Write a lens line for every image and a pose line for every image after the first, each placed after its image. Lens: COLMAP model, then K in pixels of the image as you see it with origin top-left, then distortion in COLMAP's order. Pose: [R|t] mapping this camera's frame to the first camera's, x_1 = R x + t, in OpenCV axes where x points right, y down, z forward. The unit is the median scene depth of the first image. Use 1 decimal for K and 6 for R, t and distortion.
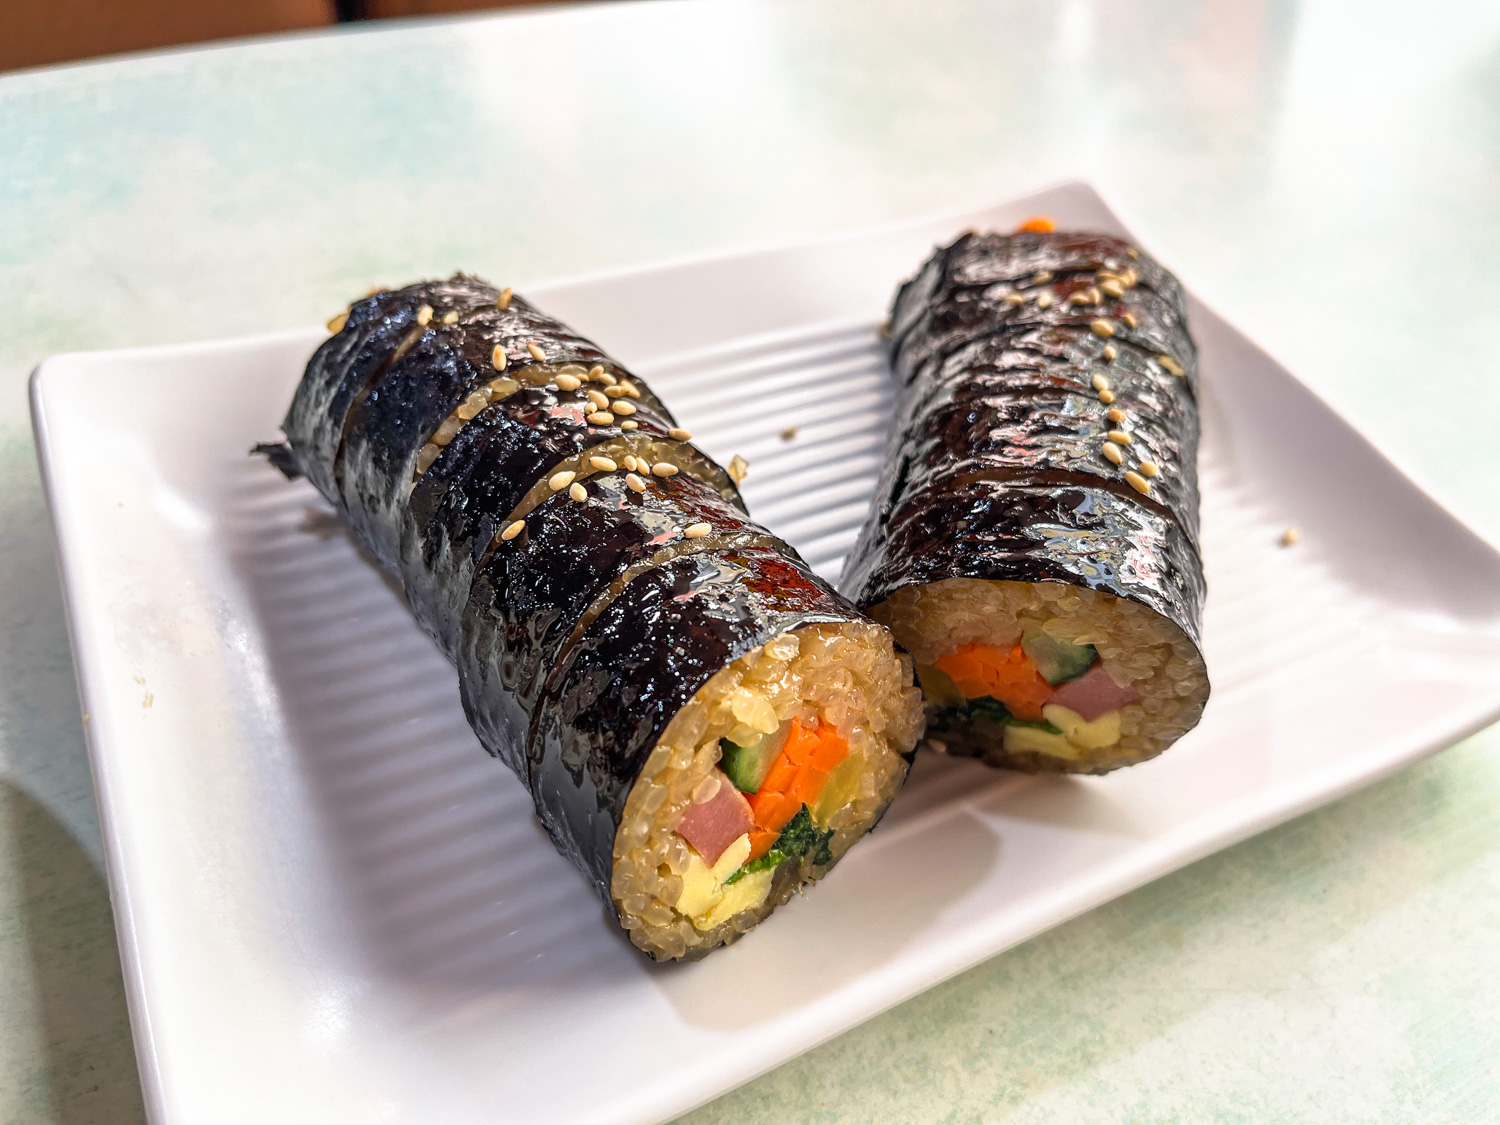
lens RADIAL K [[1224.9, 0, 750.0], [0, 1224.9, 562.5], [0, 0, 1]] dist [-0.000883, -0.001049]
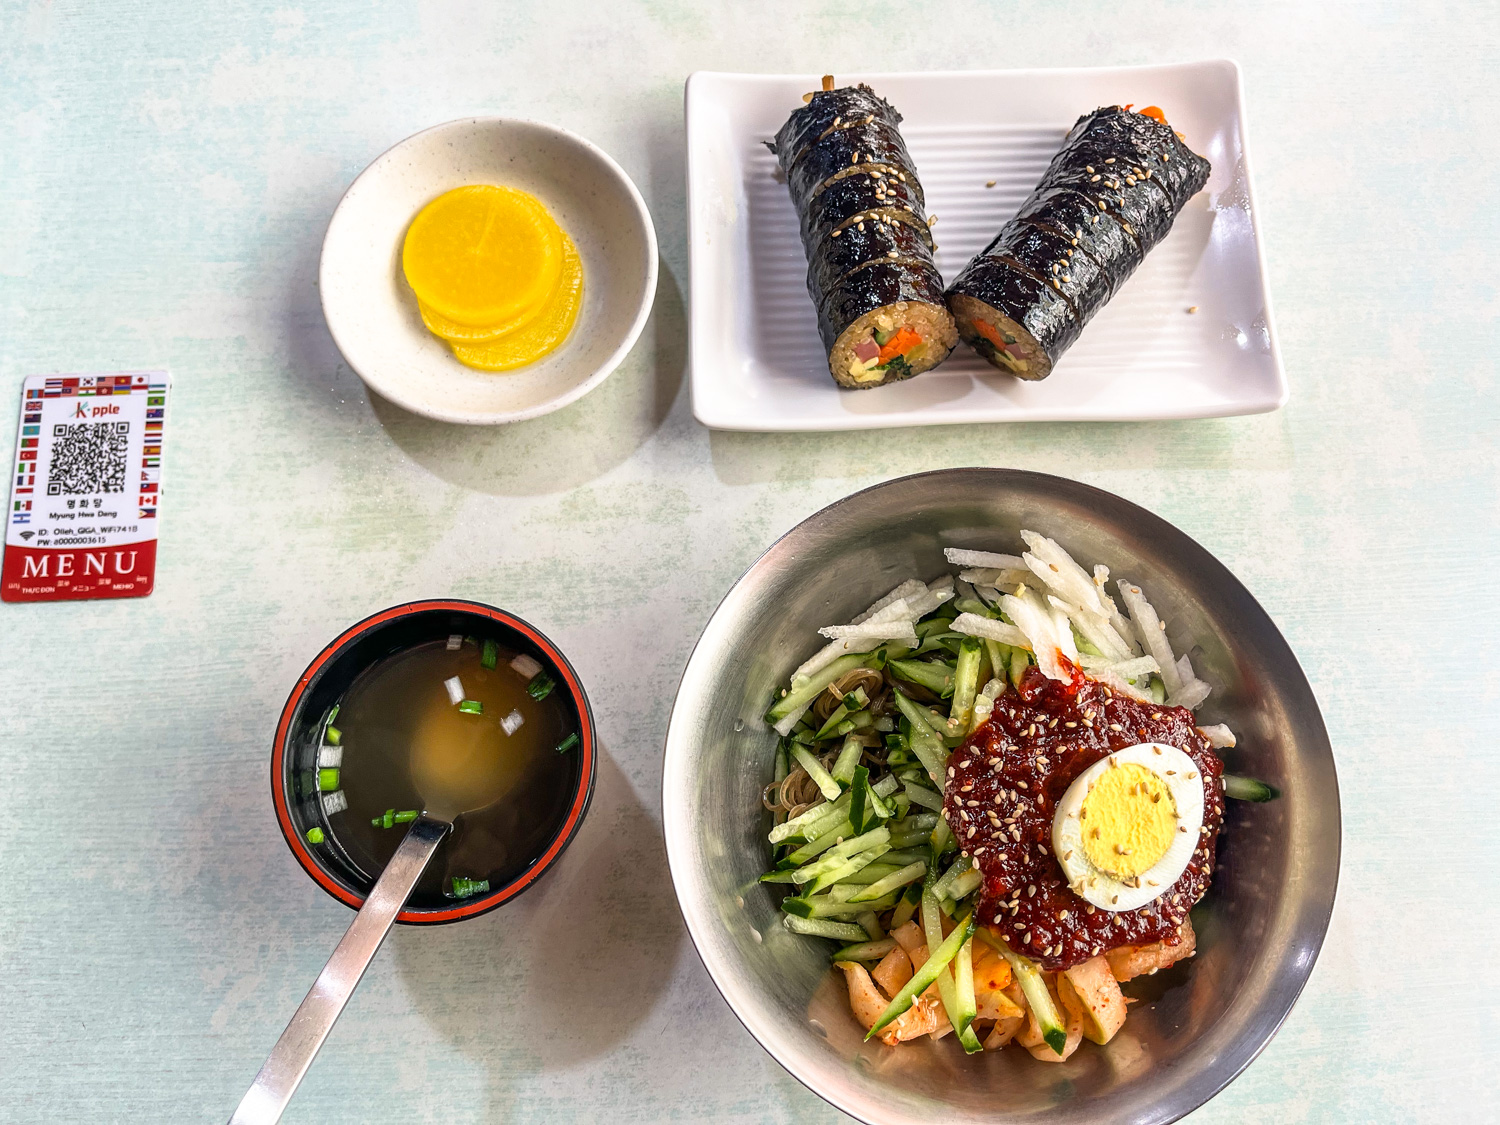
lens RADIAL K [[1125.8, 0, 750.0], [0, 1125.8, 562.5], [0, 0, 1]] dist [0.029678, -0.001603]
pose [[0.903280, 0.379328, -0.200488, 0.423720], [-0.246562, 0.841346, 0.480983, -0.563139], [0.351130, -0.385030, 0.853499, -1.548690]]
